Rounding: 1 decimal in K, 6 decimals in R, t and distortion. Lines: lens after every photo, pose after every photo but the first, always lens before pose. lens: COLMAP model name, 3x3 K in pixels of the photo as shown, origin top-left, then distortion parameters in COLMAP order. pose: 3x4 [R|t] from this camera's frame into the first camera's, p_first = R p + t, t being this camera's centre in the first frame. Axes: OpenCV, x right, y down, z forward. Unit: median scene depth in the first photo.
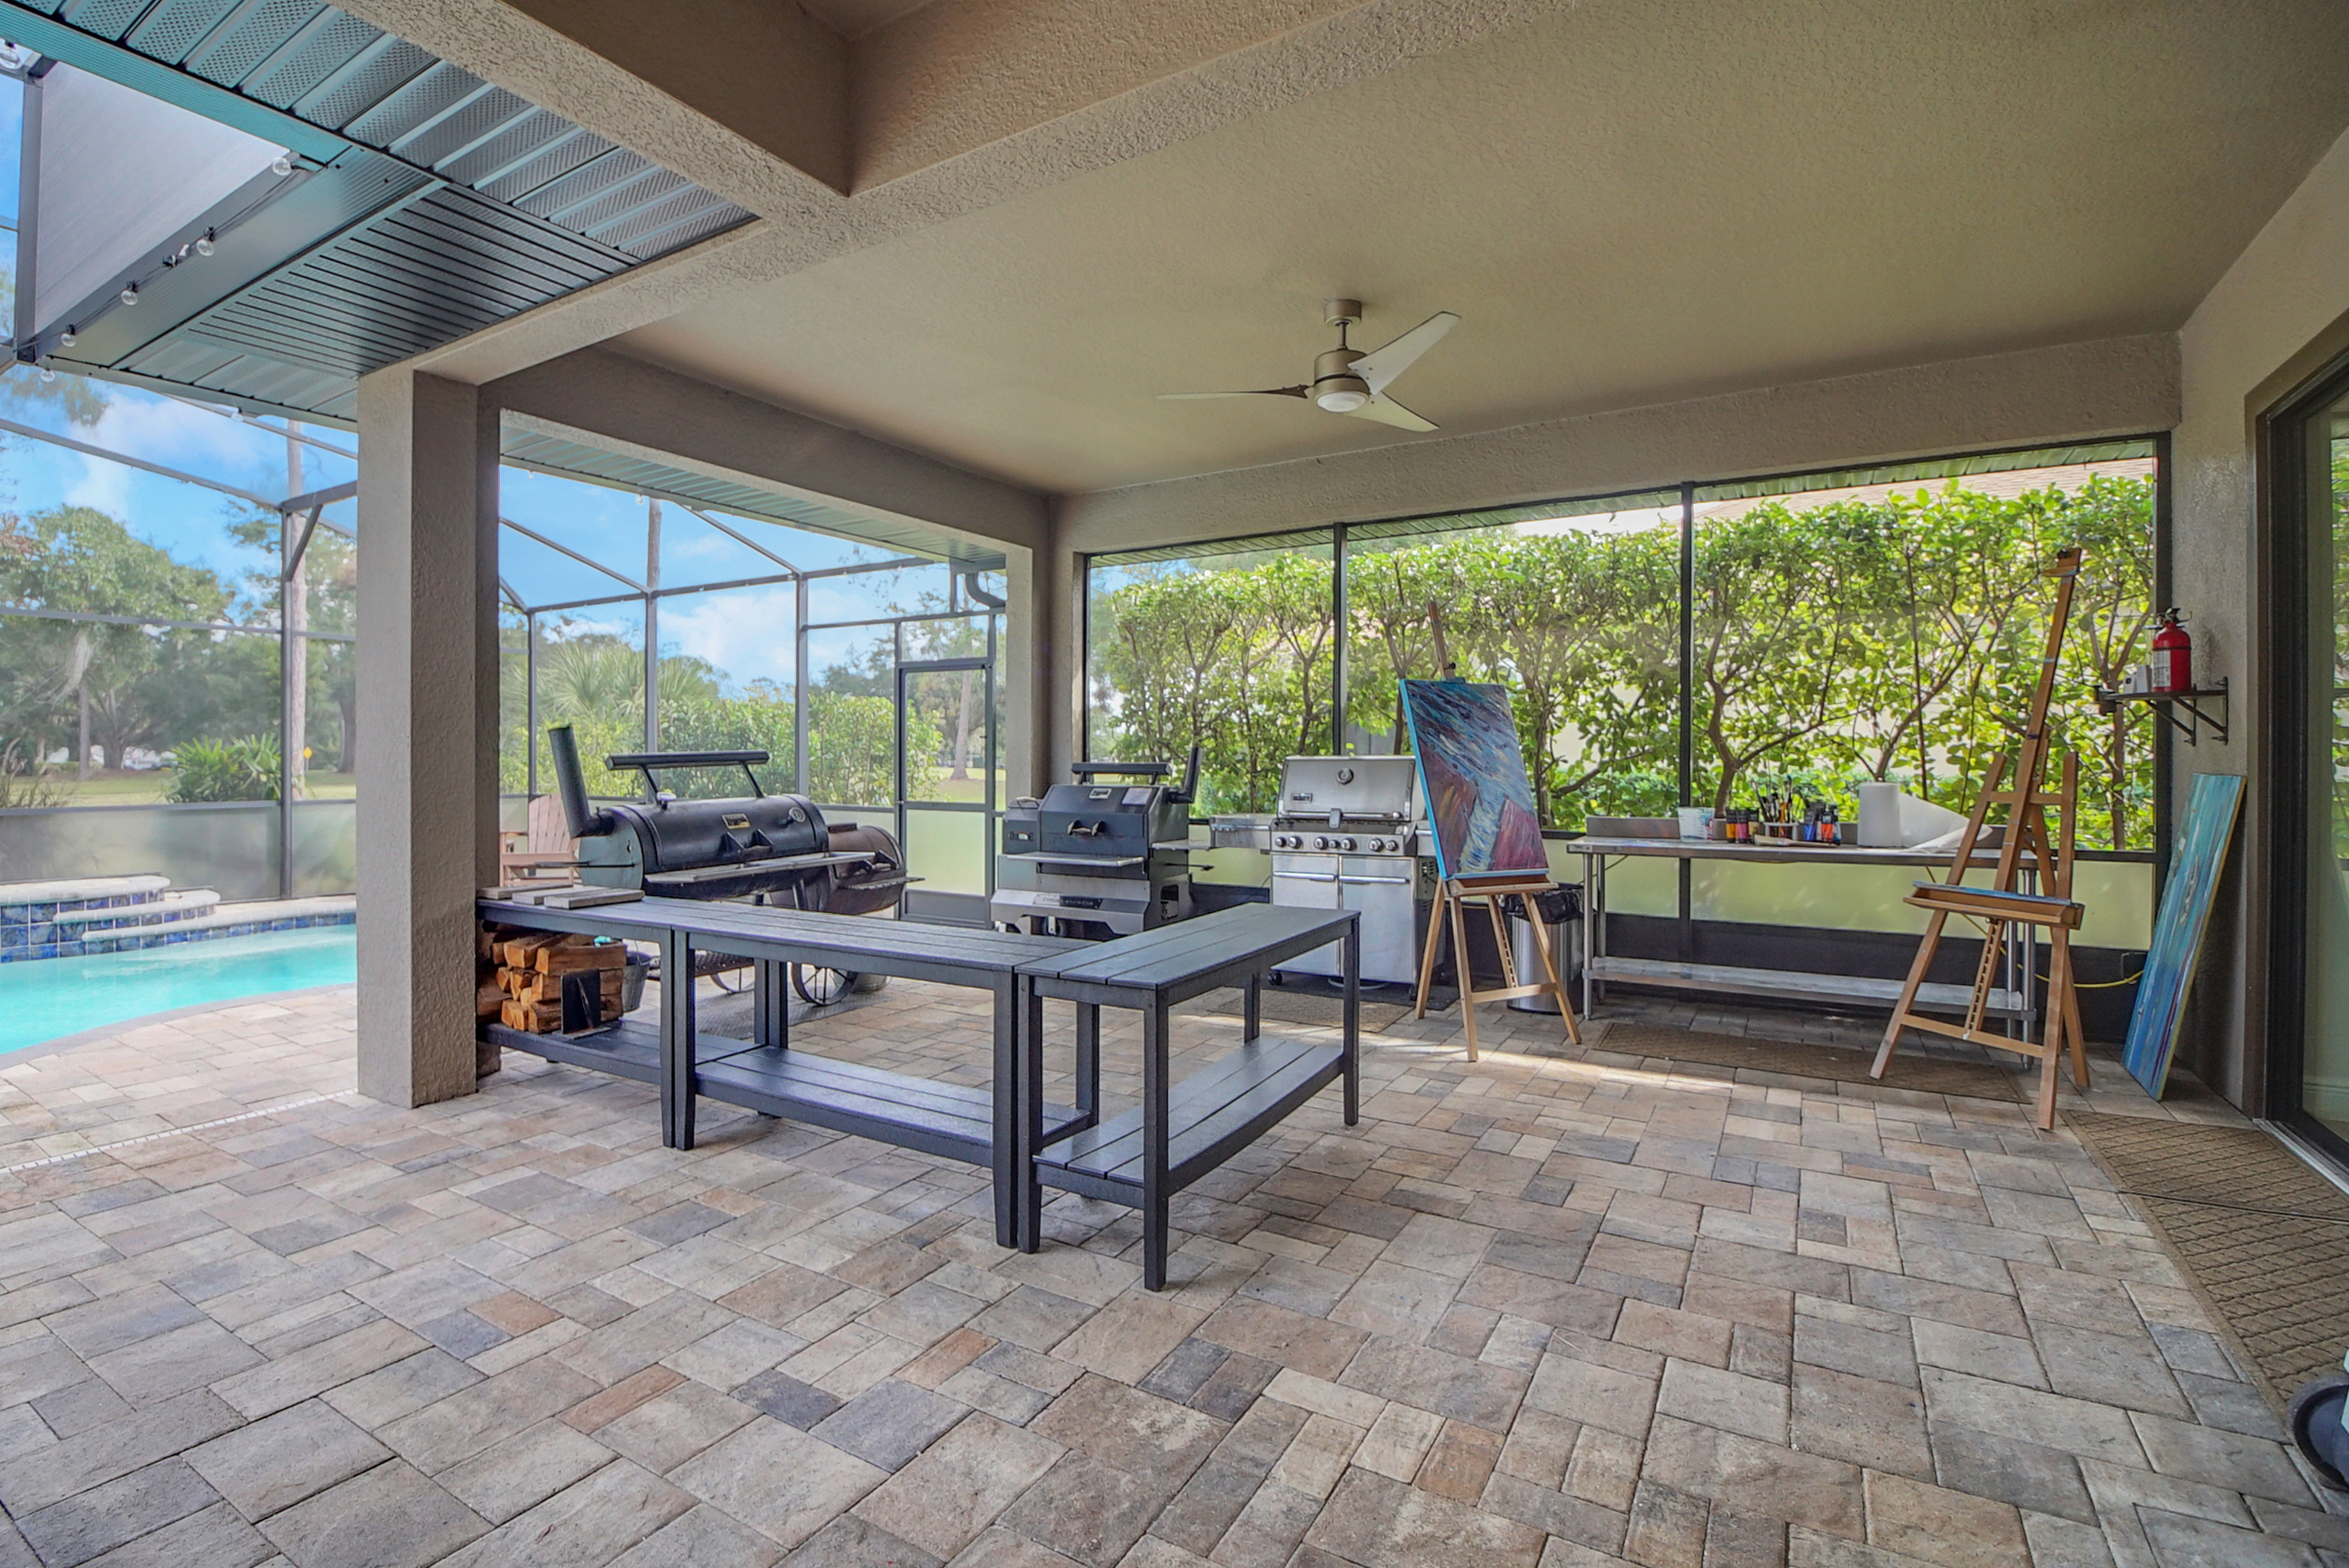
lens RADIAL K [[1071.0, 0, 1124.6], [0, 1071.0, 760.3], [0, 0, 1]] dist [-0.002821, -0.011373]
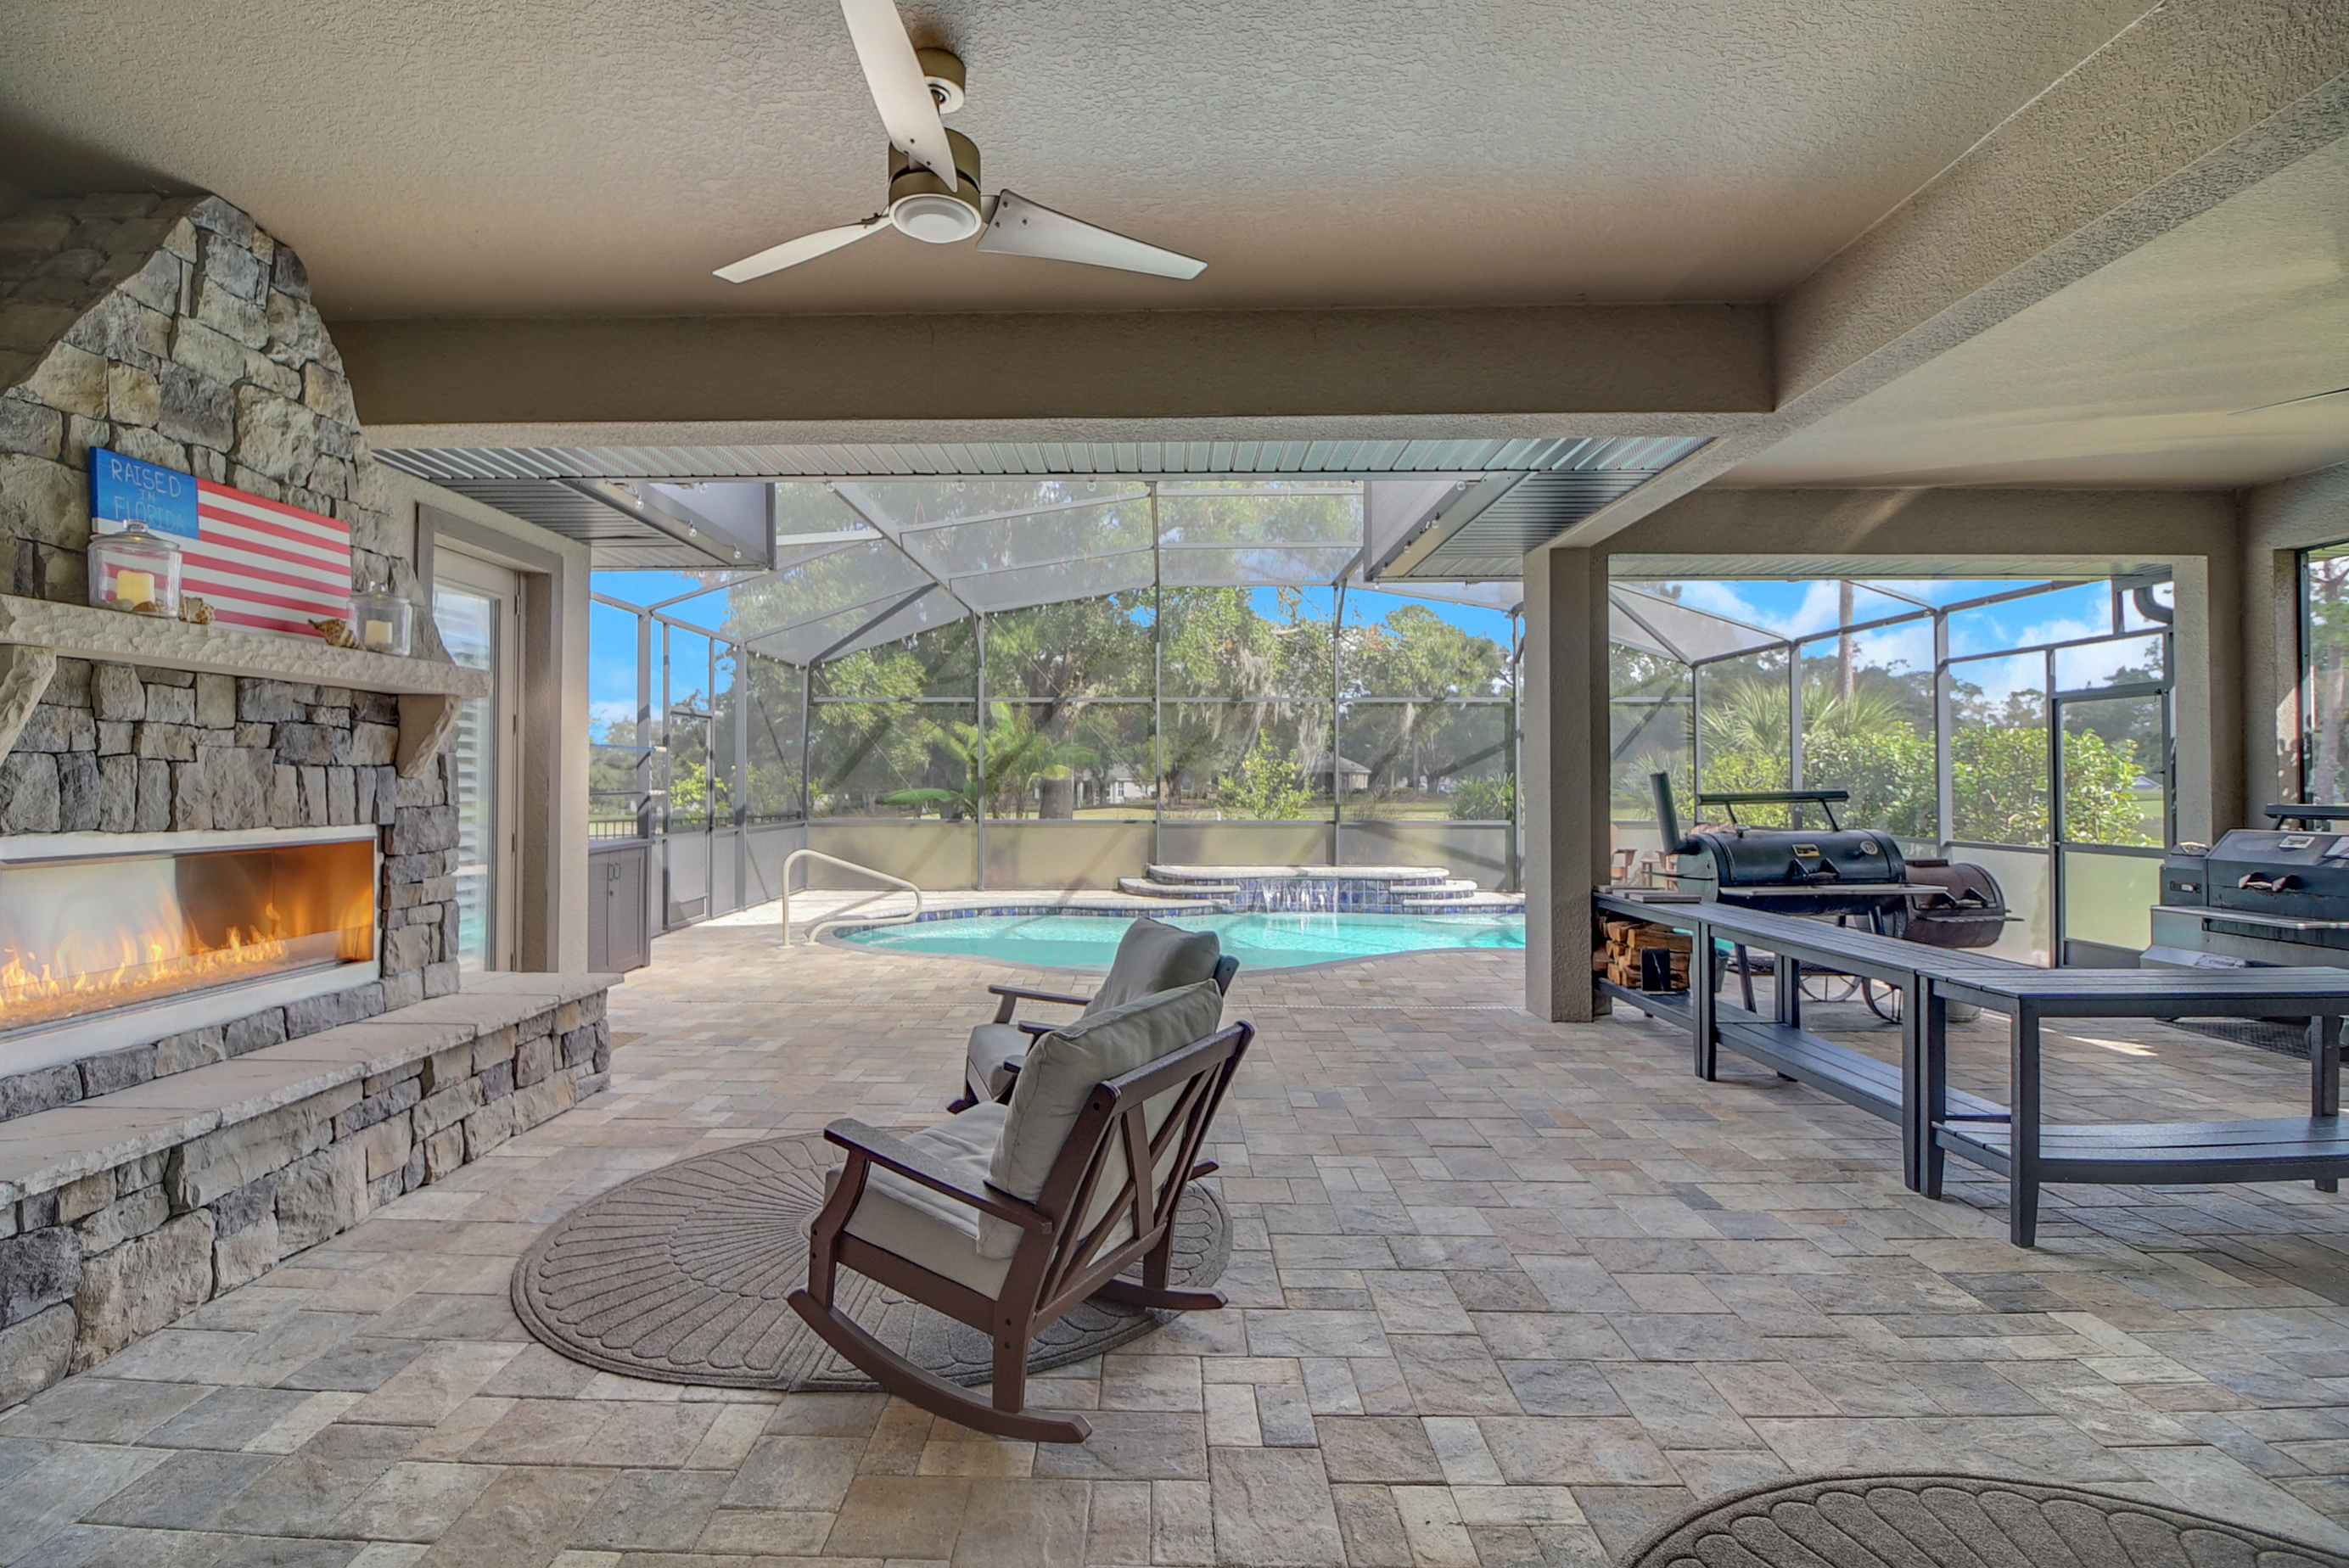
lens RADIAL K [[1071.0, 0, 1147.2], [0, 1071.0, 761.0], [0, 0, 1]] dist [-0.002821, -0.011373]
pose [[0.519199, -0.016310, -0.854498, 0.345980], [-0.004872, 0.999745, -0.022043, -0.015479], [0.854639, 0.015608, 0.518987, -0.301917]]
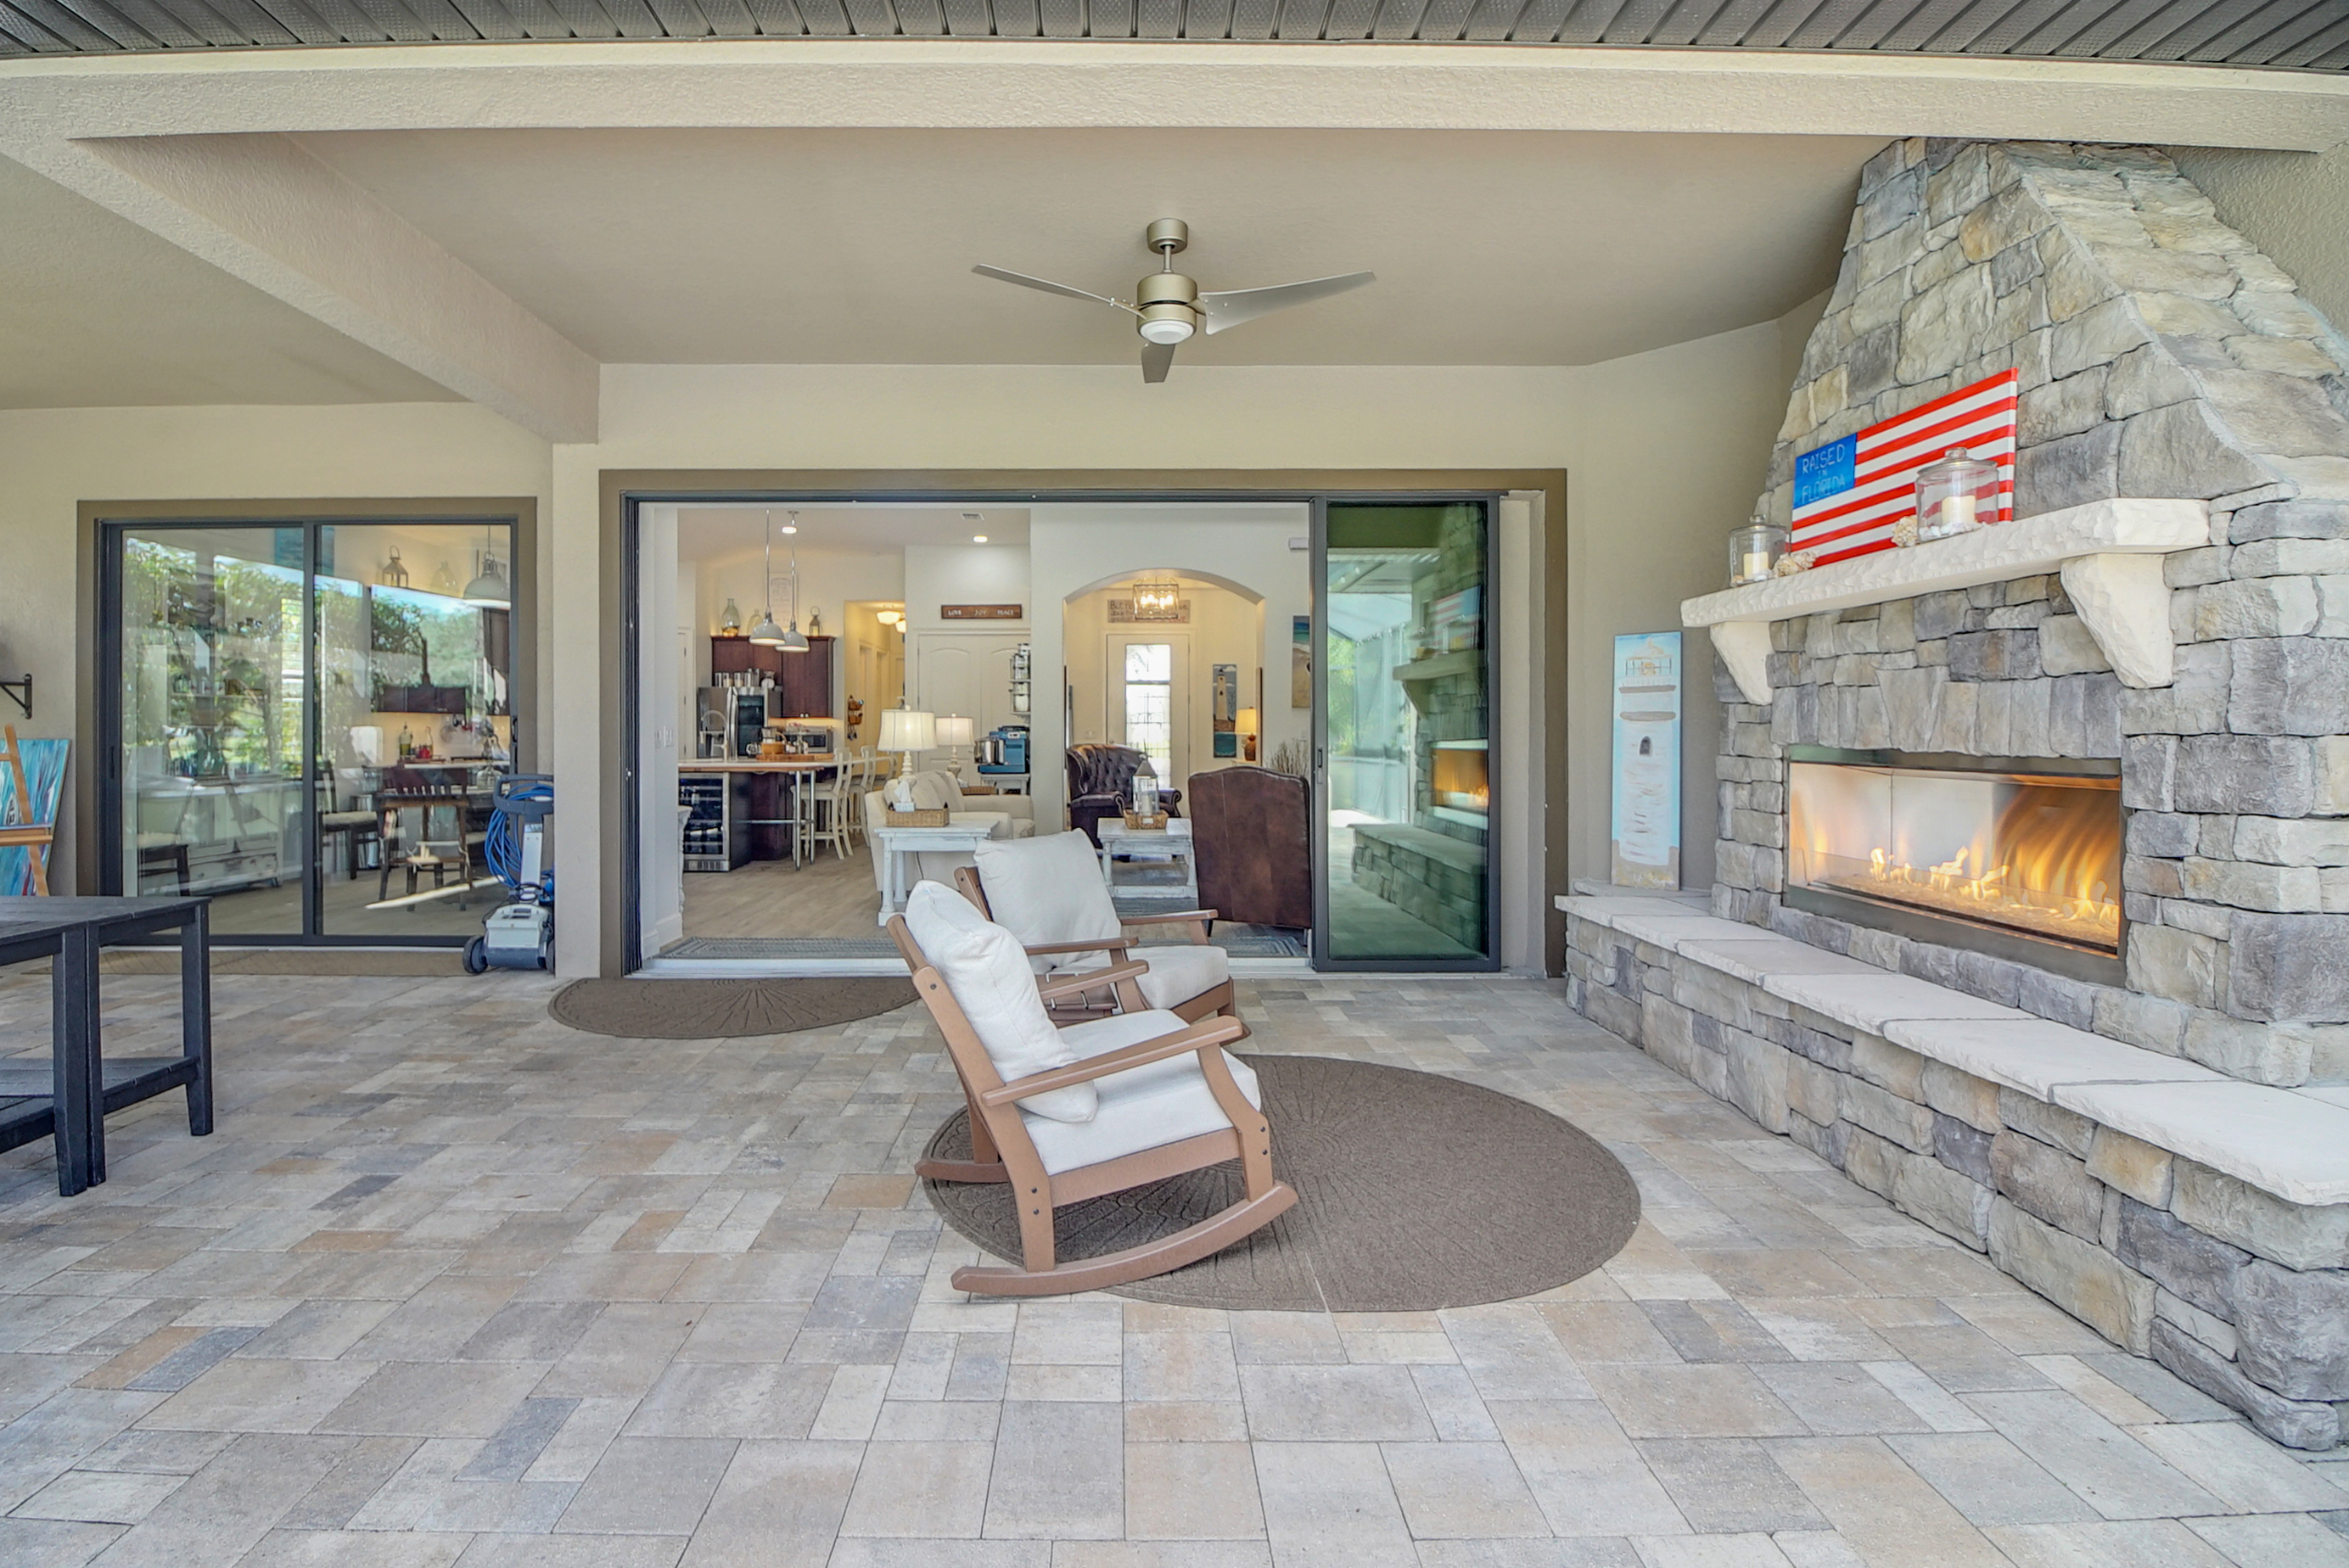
lens RADIAL K [[1071.0, 0, 1100.4], [0, 1071.0, 731.3], [0, 0, 1]] dist [-0.002821, -0.011373]
pose [[-0.530259, -0.000079, 0.847836, -1.015928], [0.003594, 0.999991, 0.002341, 0.002871], [-0.847828, 0.004289, -0.530254, 0.452054]]
